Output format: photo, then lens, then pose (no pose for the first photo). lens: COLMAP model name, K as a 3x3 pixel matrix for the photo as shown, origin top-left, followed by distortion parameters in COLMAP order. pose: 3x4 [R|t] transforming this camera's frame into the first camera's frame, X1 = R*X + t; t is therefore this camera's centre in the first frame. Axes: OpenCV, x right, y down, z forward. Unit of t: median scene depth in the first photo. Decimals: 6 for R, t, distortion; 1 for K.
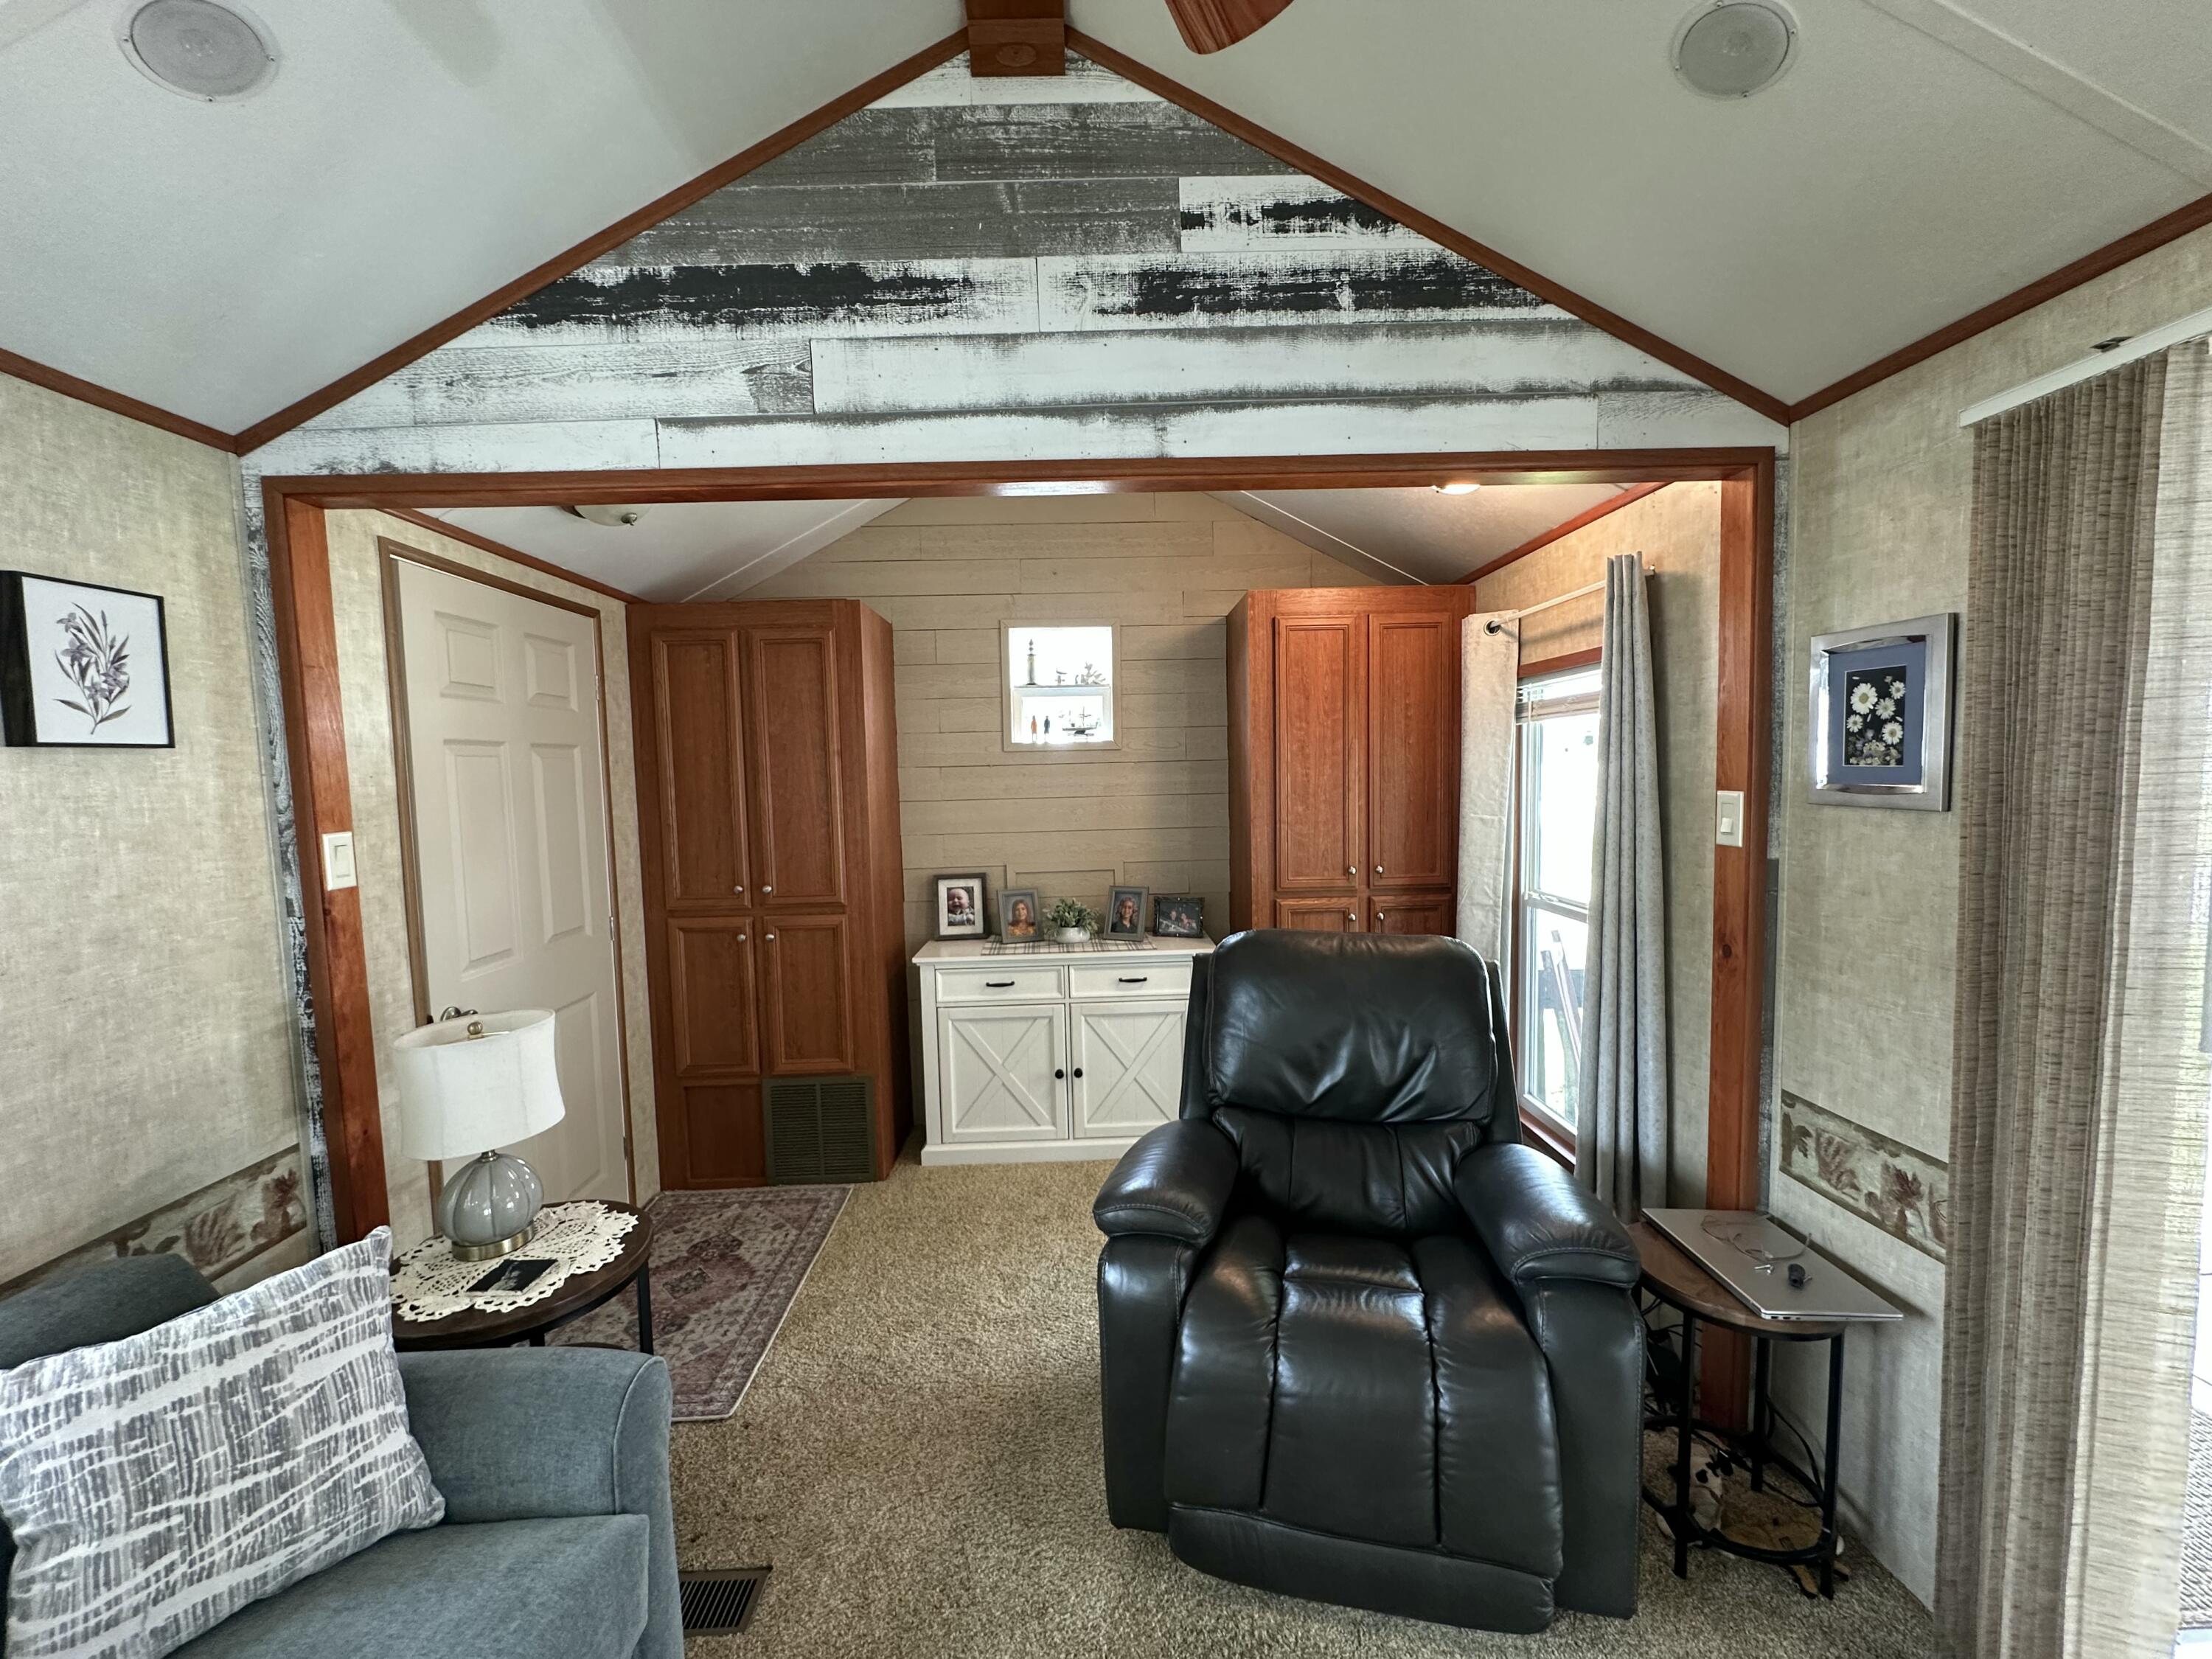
lens RADIAL K [[882.5, 0, 1106.9], [0, 882.5, 828.9], [0, 0, 1]] dist [-0.000910, 0.000311]
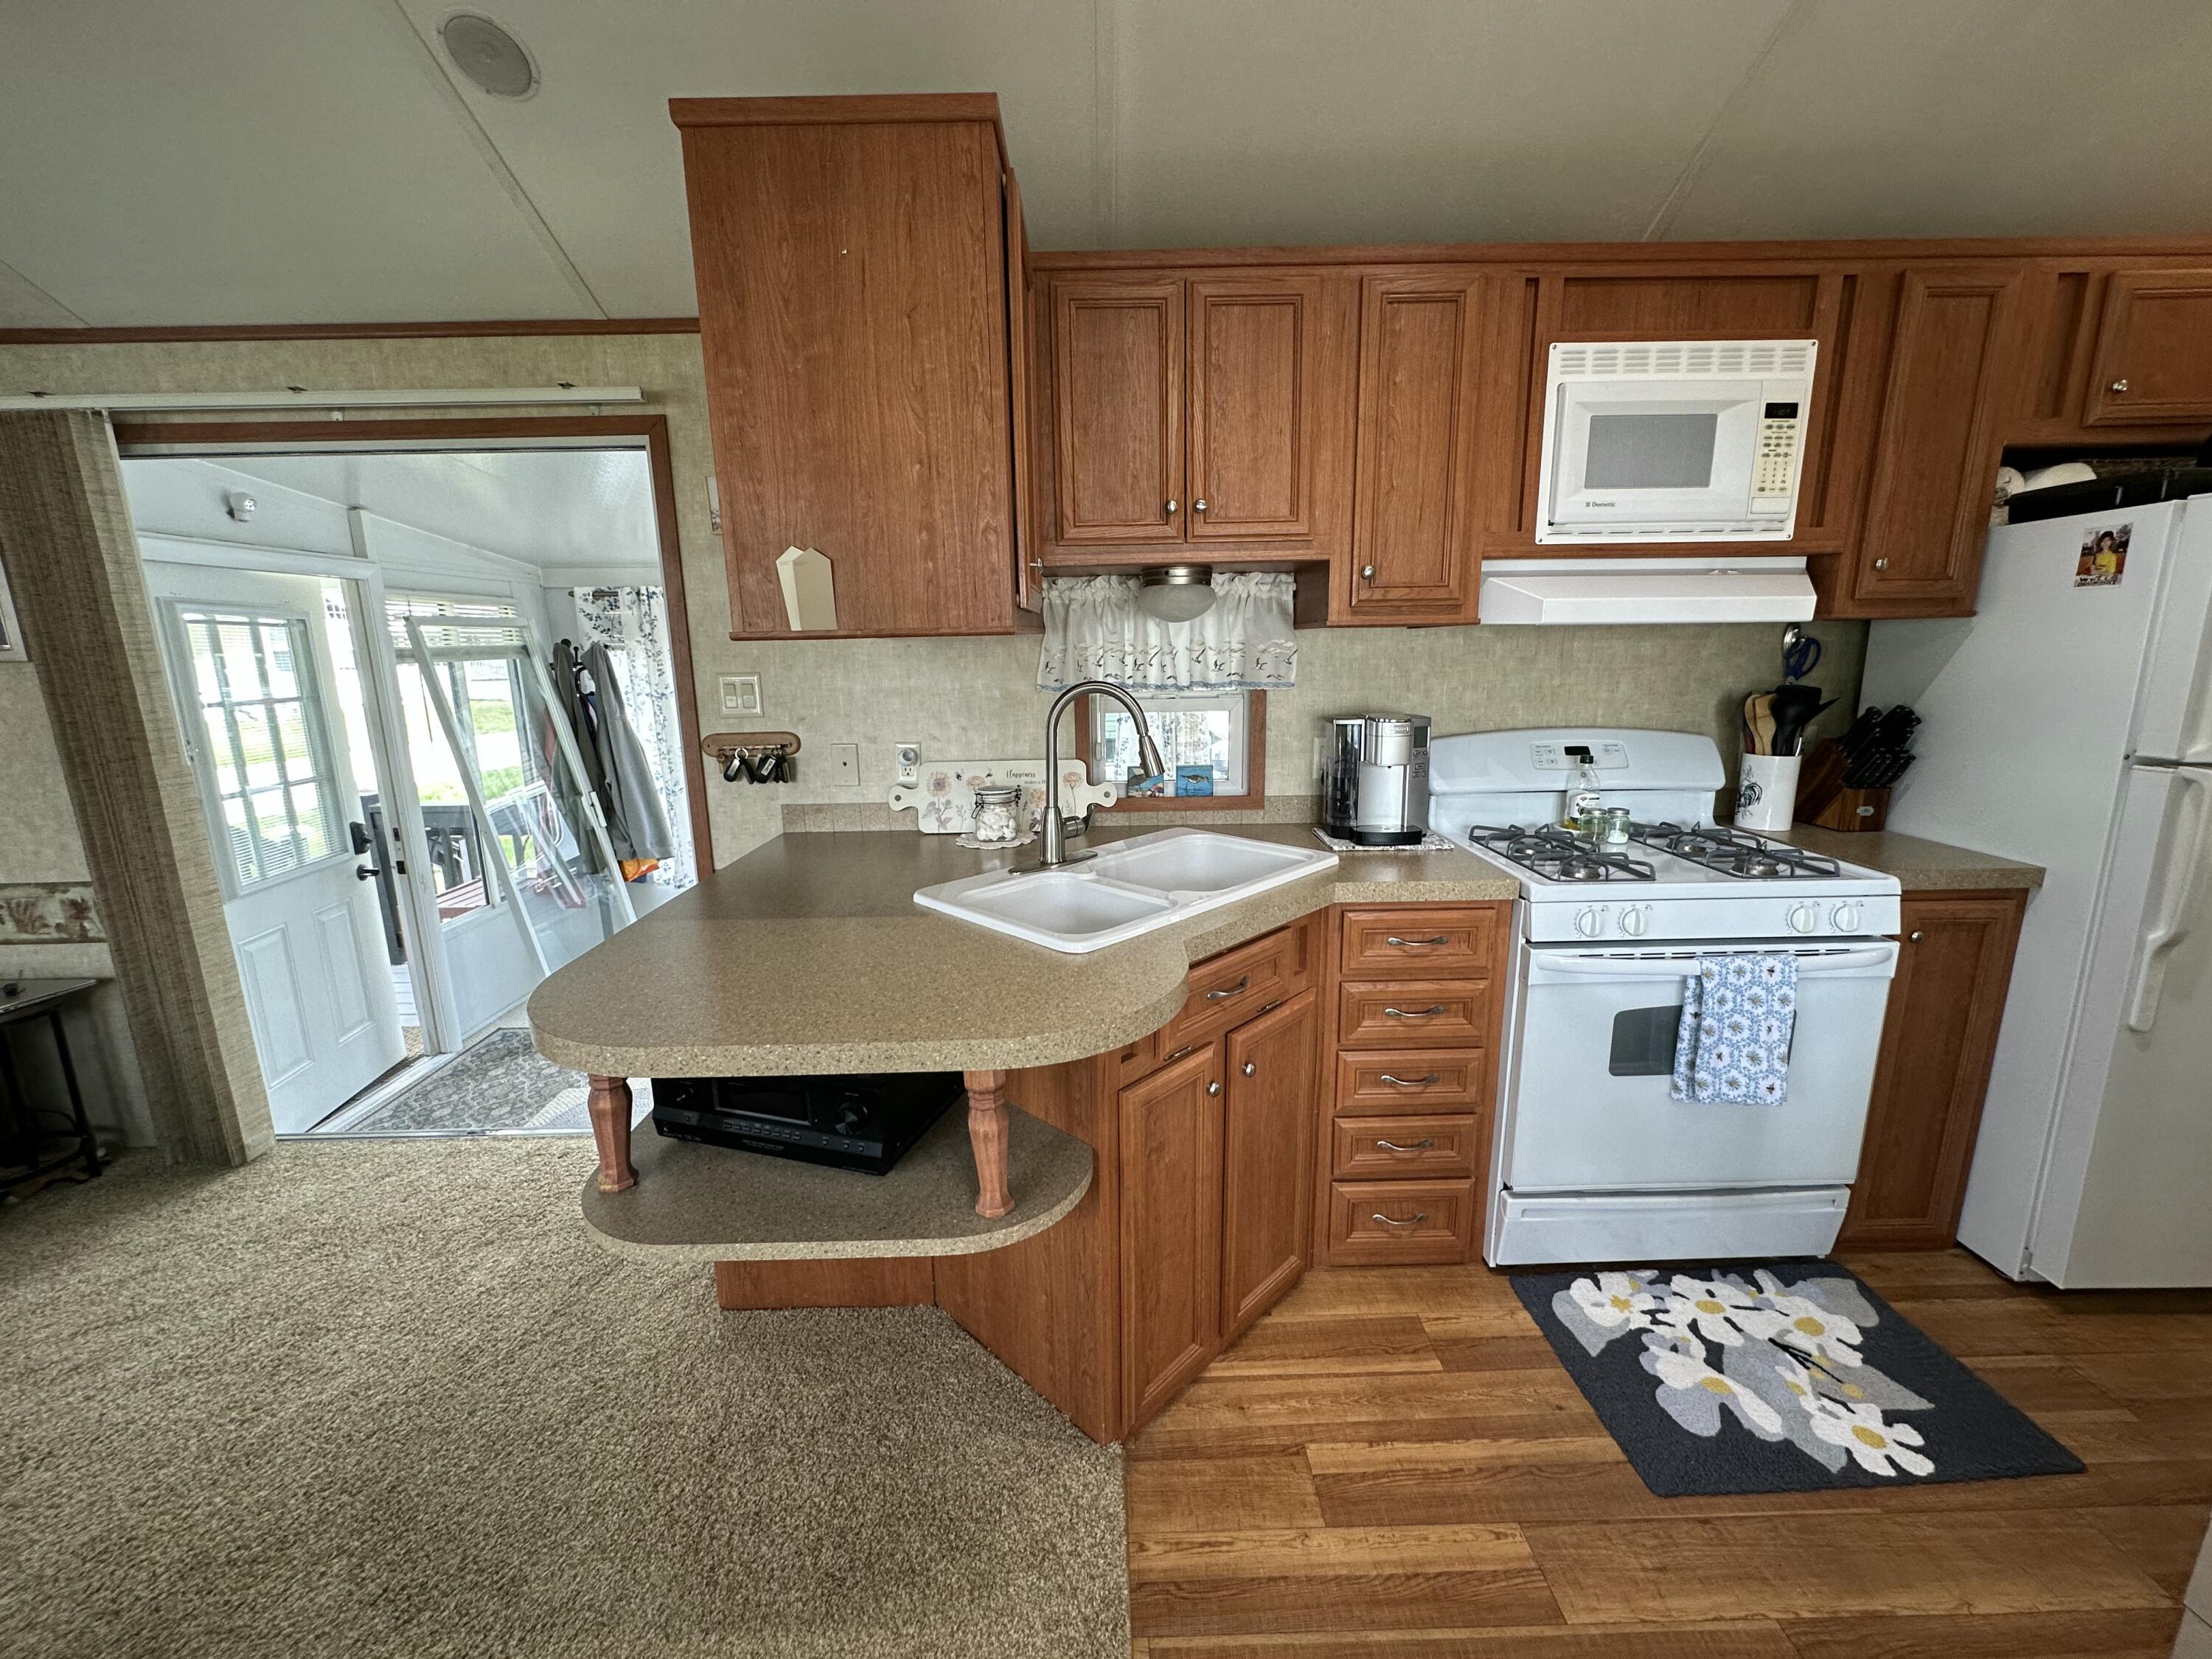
lens RADIAL K [[882.5, 0, 1106.9], [0, 882.5, 828.9], [0, 0, 1]] dist [-0.000910, 0.000311]
pose [[0.011765, -0.178369, 0.983893, -0.523386], [0.083683, 0.980685, 0.176787, 0.130795], [-0.996423, 0.080255, 0.026464, -0.777061]]
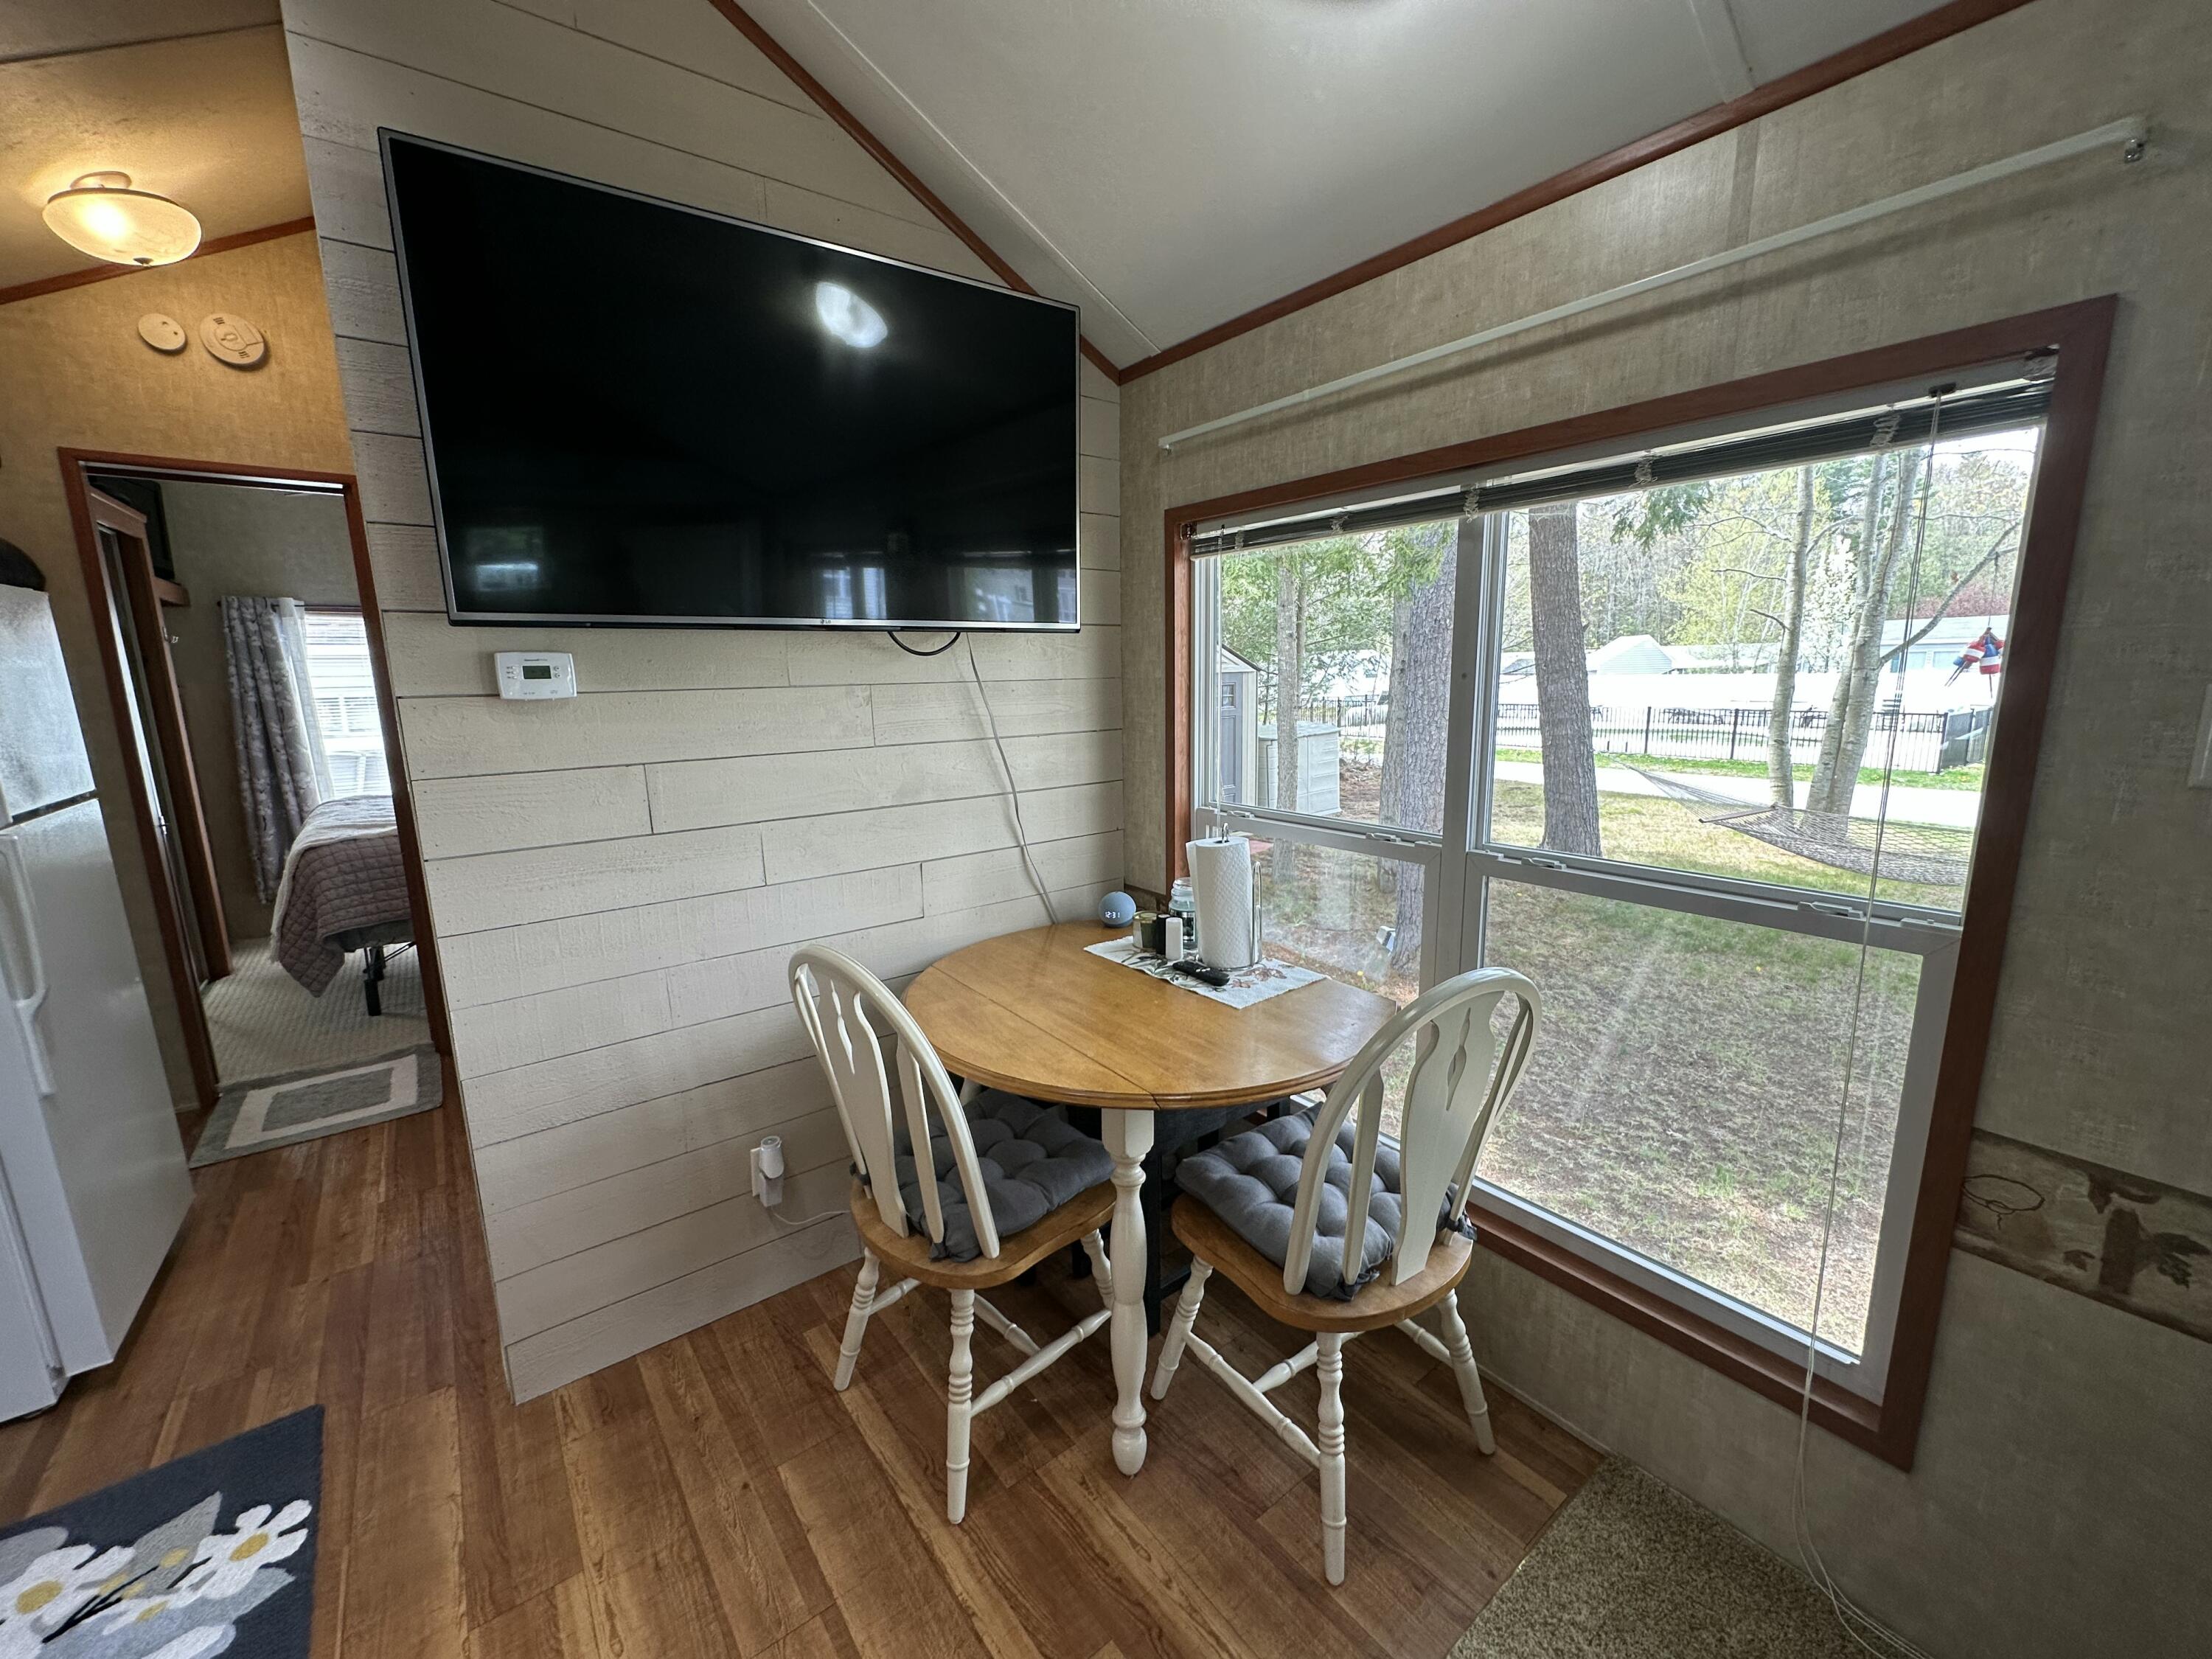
lens RADIAL K [[882.5, 0, 1106.9], [0, 882.5, 828.9], [0, 0, 1]] dist [-0.000910, 0.000311]
pose [[-0.806749, 0.145022, -0.572822, -0.012848], [-0.005586, 0.967500, 0.252810, 0.076228], [0.590868, 0.207154, -0.779720, -0.470825]]
